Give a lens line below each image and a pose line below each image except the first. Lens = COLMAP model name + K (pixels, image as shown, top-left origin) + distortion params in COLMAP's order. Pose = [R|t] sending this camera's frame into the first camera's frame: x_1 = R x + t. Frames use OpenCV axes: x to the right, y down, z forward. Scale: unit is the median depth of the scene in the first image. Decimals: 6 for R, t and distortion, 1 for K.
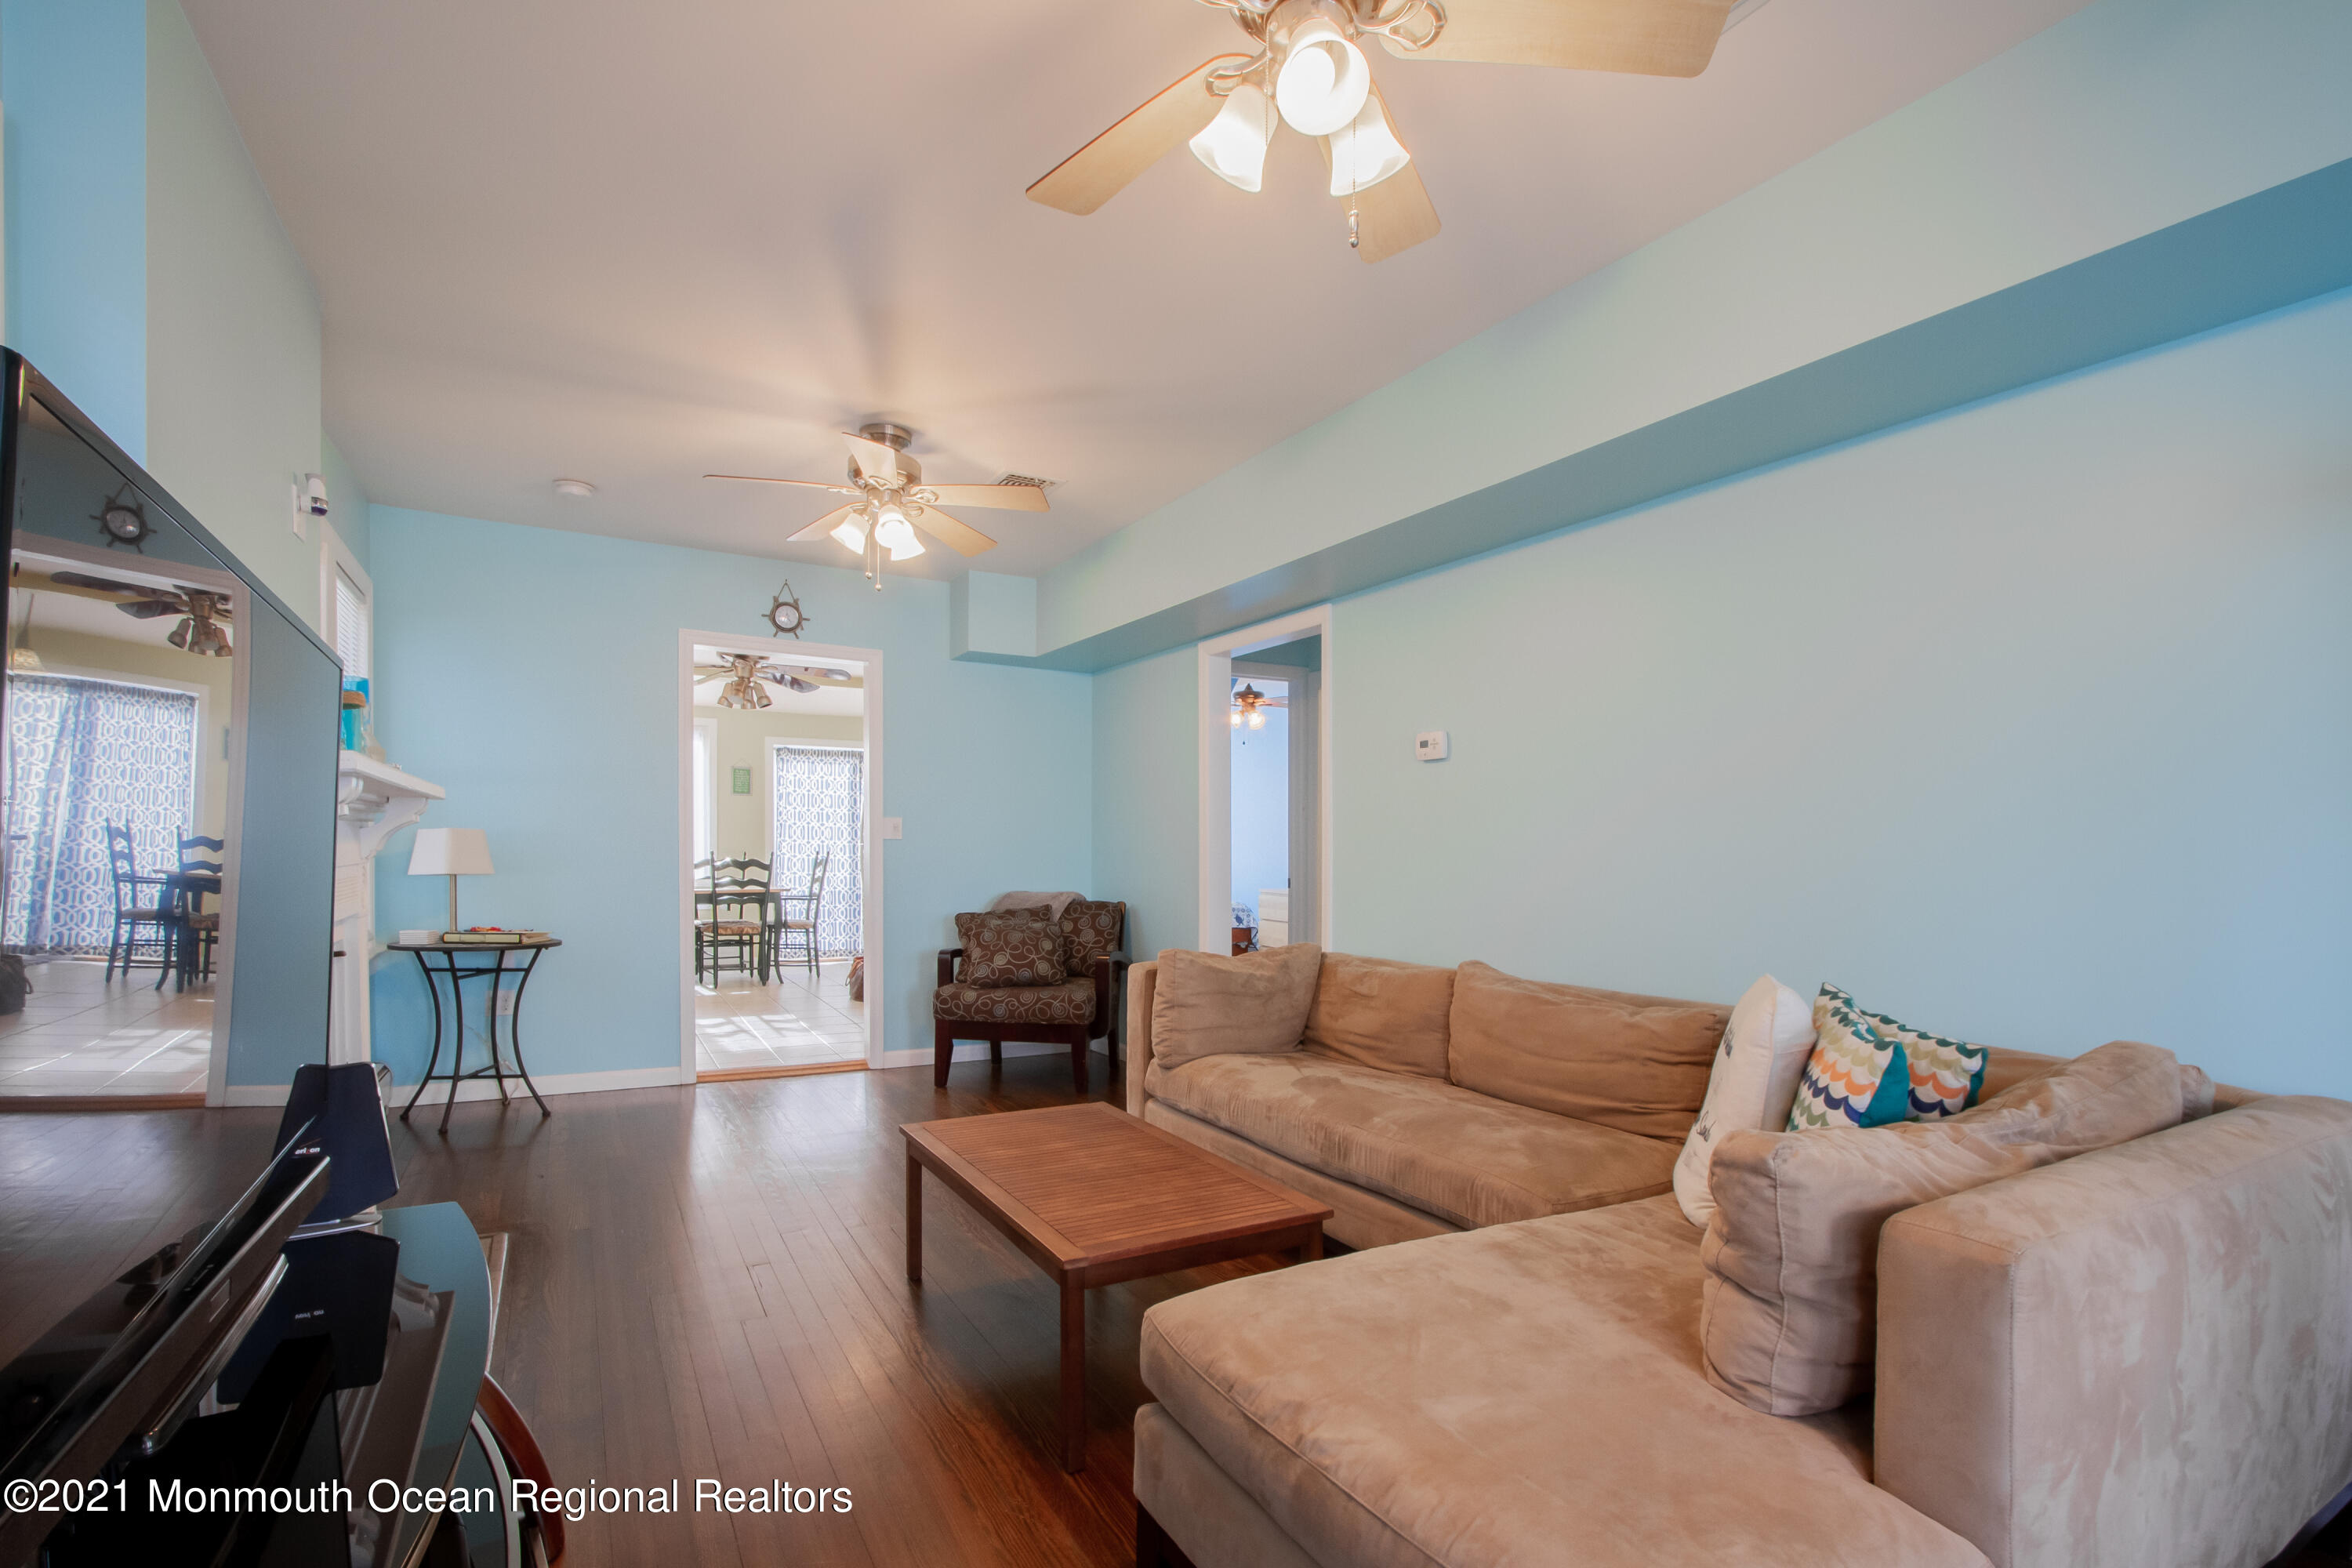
lens RADIAL K [[1097.1, 0, 1171.0], [0, 1097.1, 876.3], [0, 0, 1]] dist [-0.036761, 0.000118]
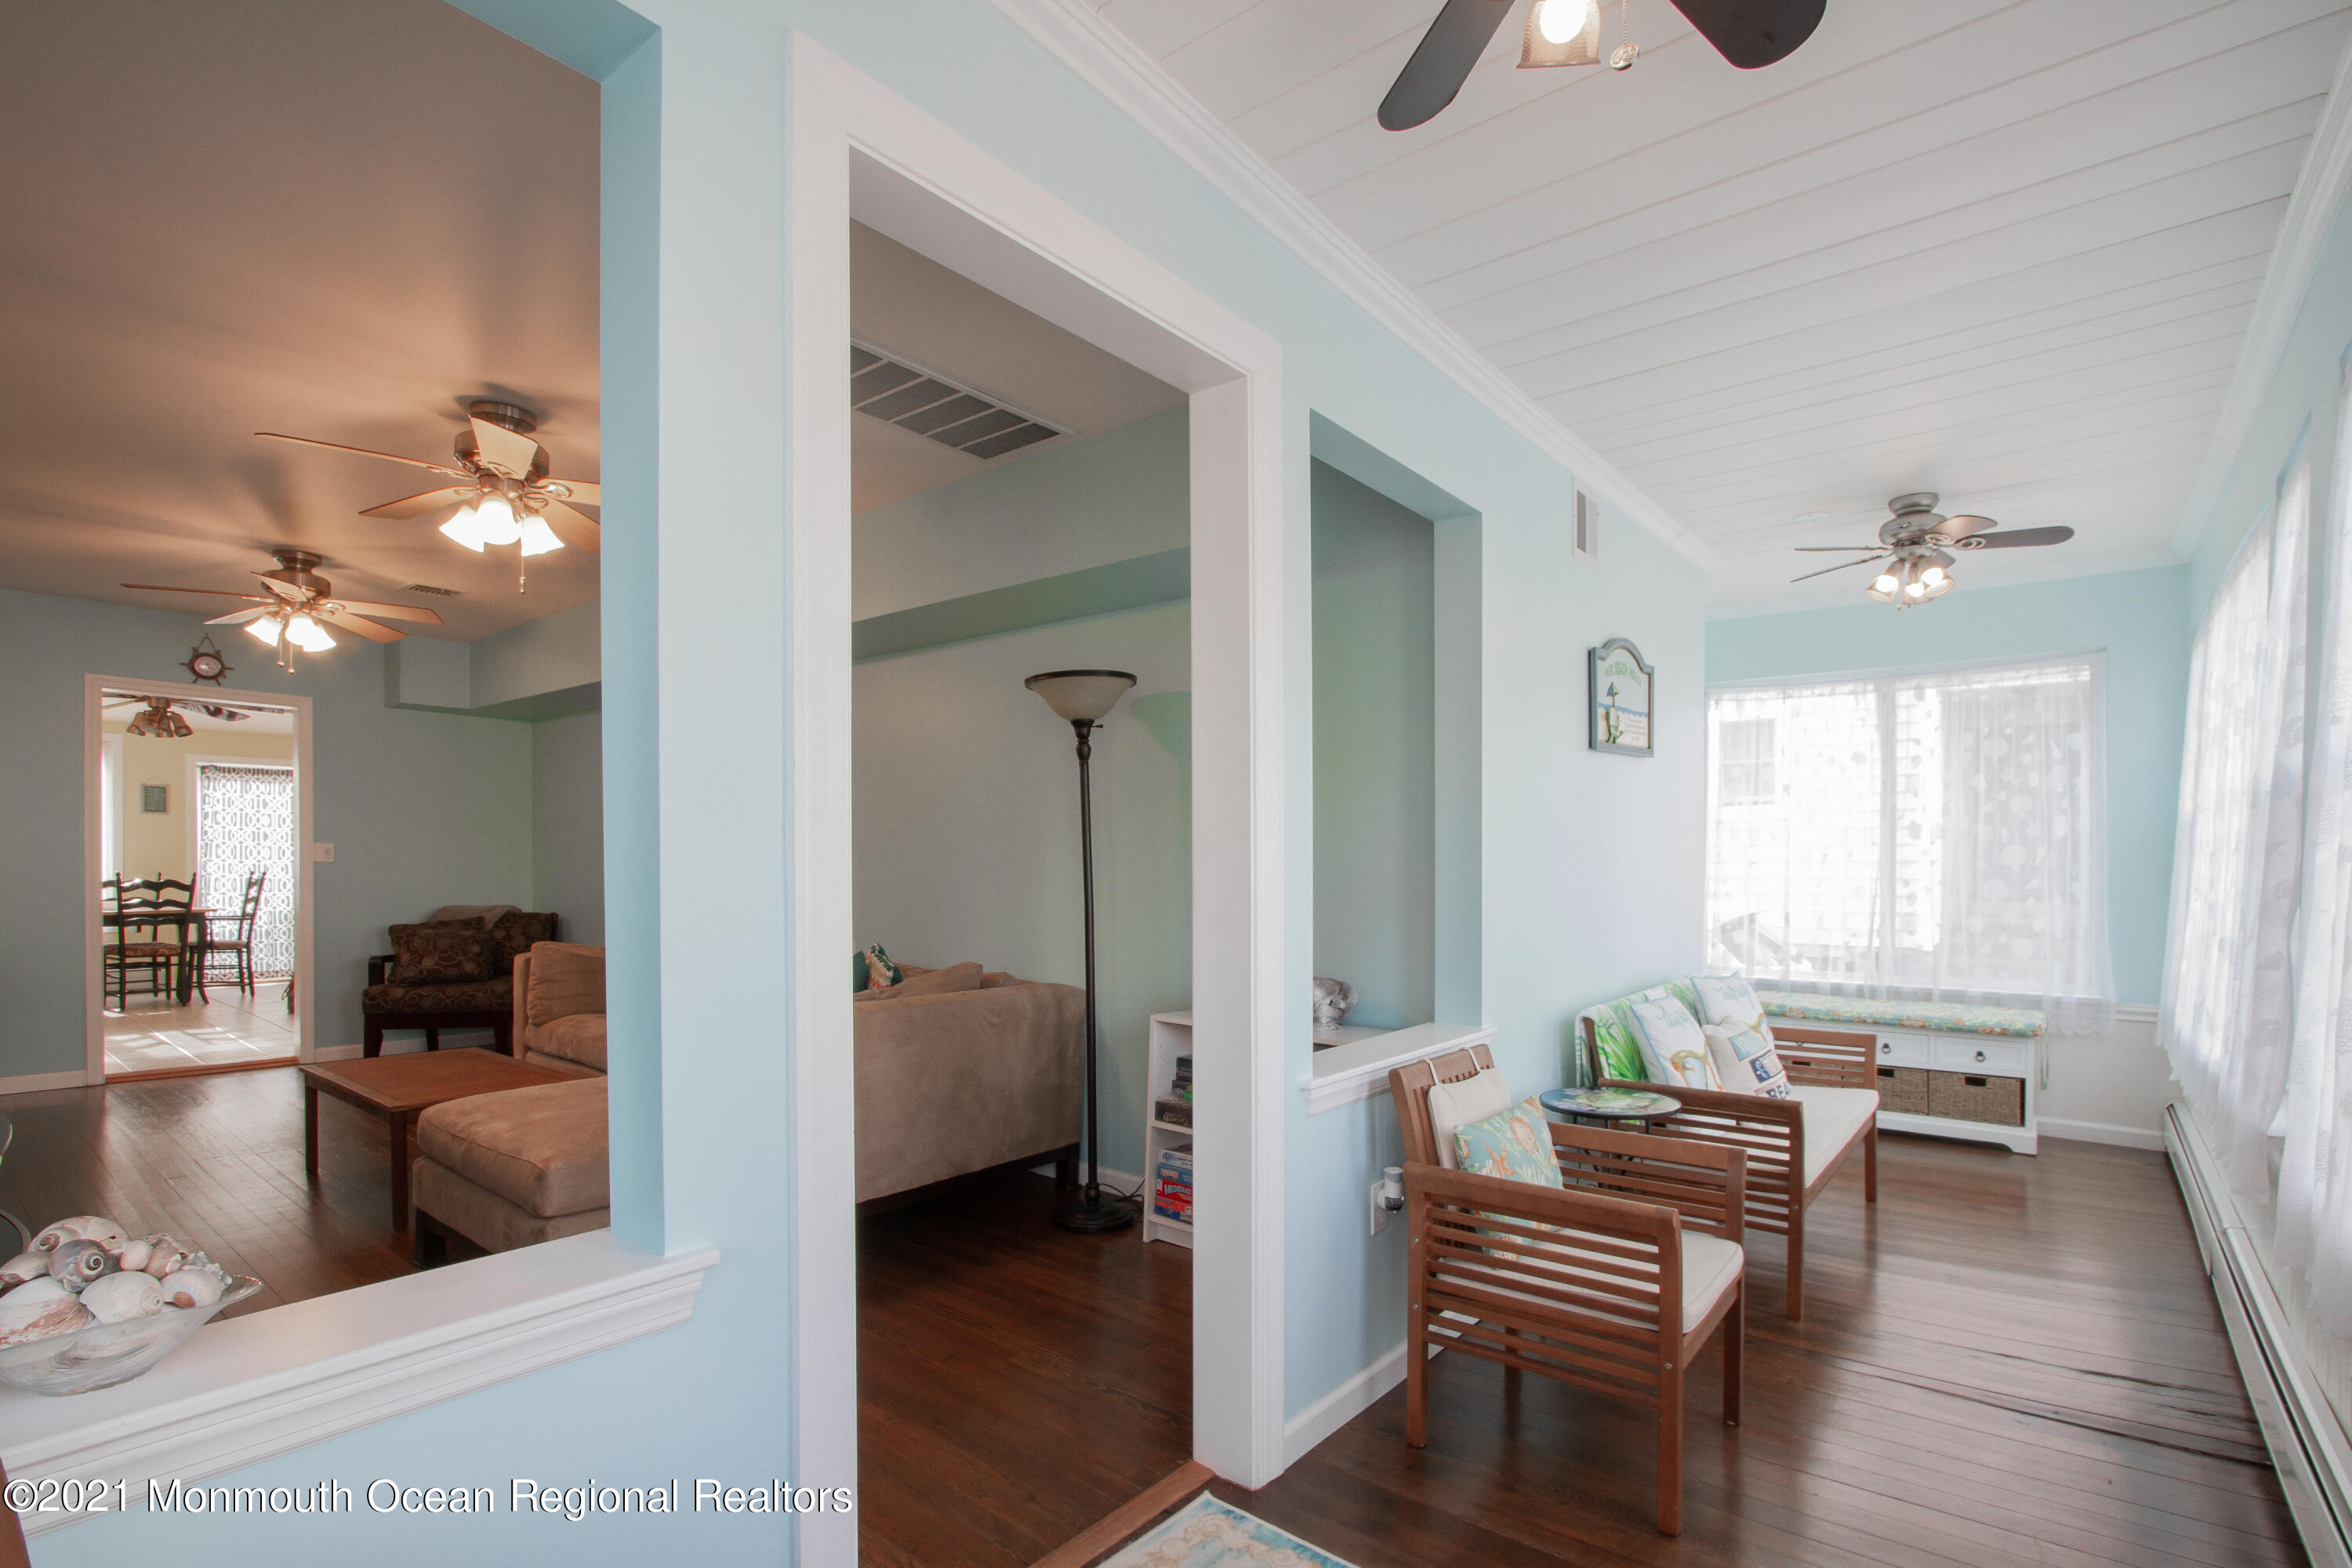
lens RADIAL K [[1101.8, 0, 1188.8], [0, 1101.8, 872.1], [0, 0, 1]] dist [-0.013392, 0.000308]
pose [[0.926159, -0.007264, 0.377063, 0.148455], [0.013085, 0.999831, -0.012879, 0.003140], [-0.376906, 0.016862, 0.926098, -0.389617]]
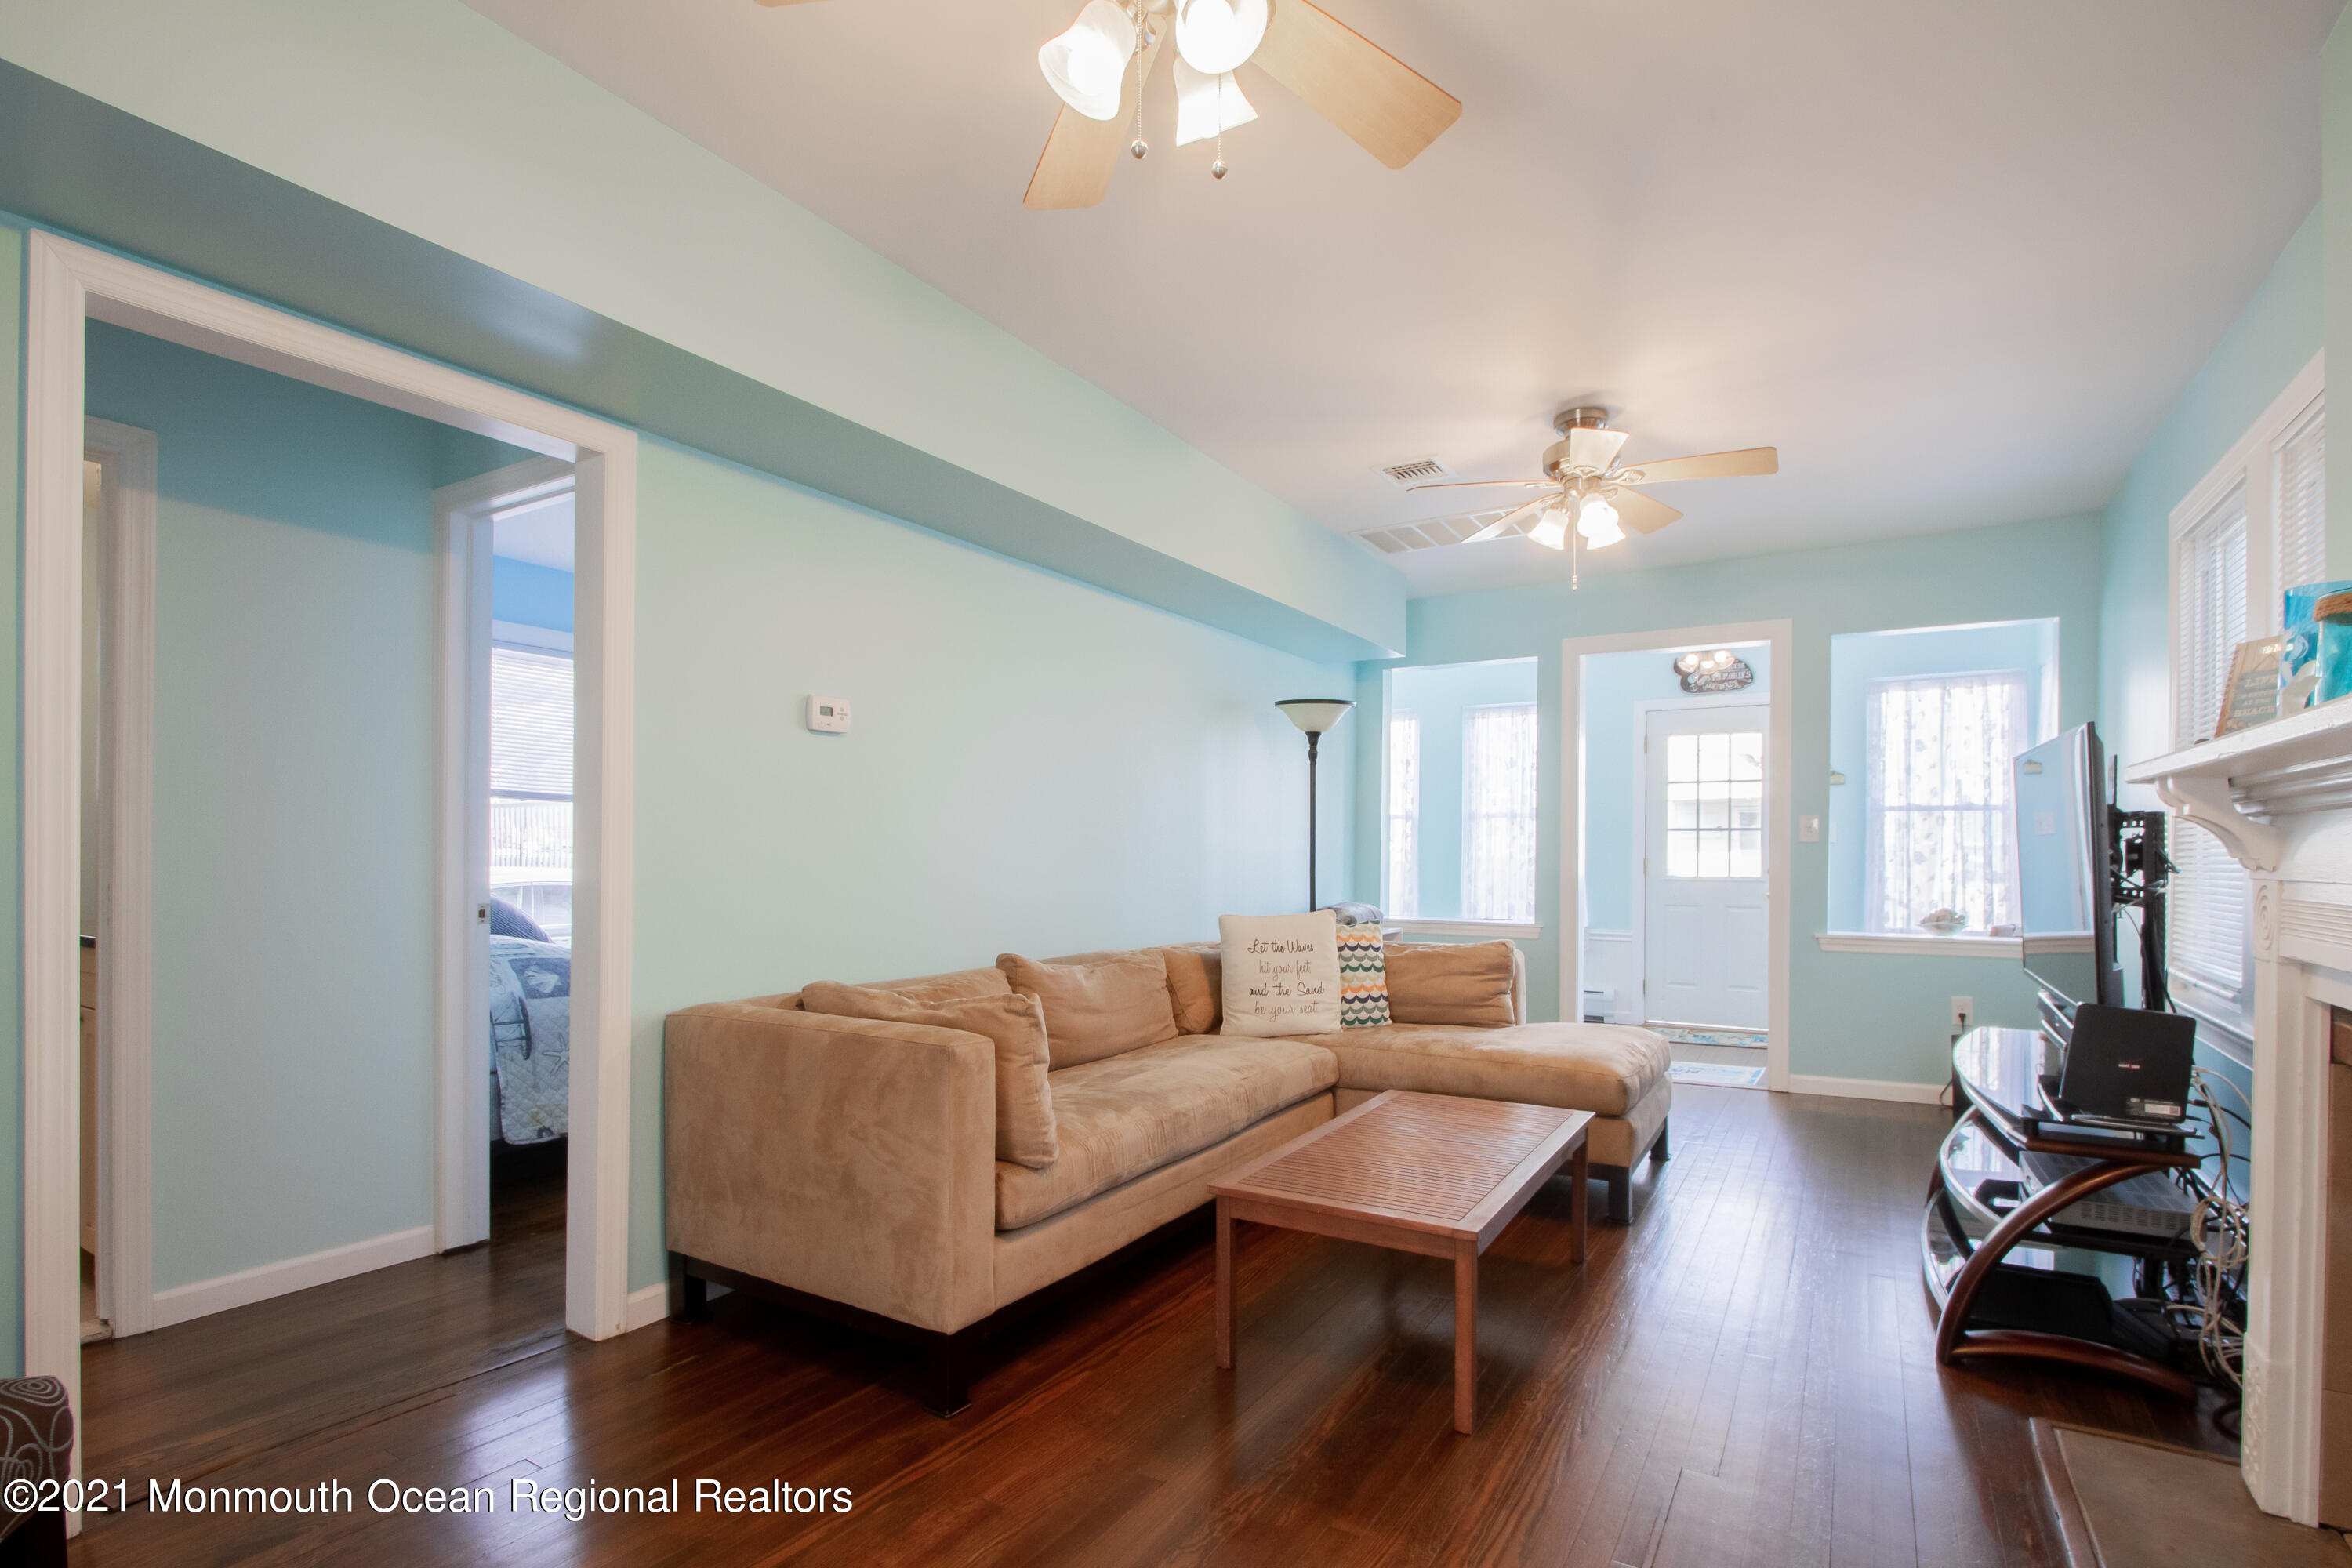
lens RADIAL K [[1128.7, 0, 1192.9], [0, 1128.7, 858.9], [0, 0, 1]] dist [-0.023298, -0.000134]
pose [[-0.498381, -0.016686, 0.866797, -0.396876], [0.014862, 0.999503, 0.027786, -0.019637], [-0.866830, 0.026730, -0.497886, 0.762574]]
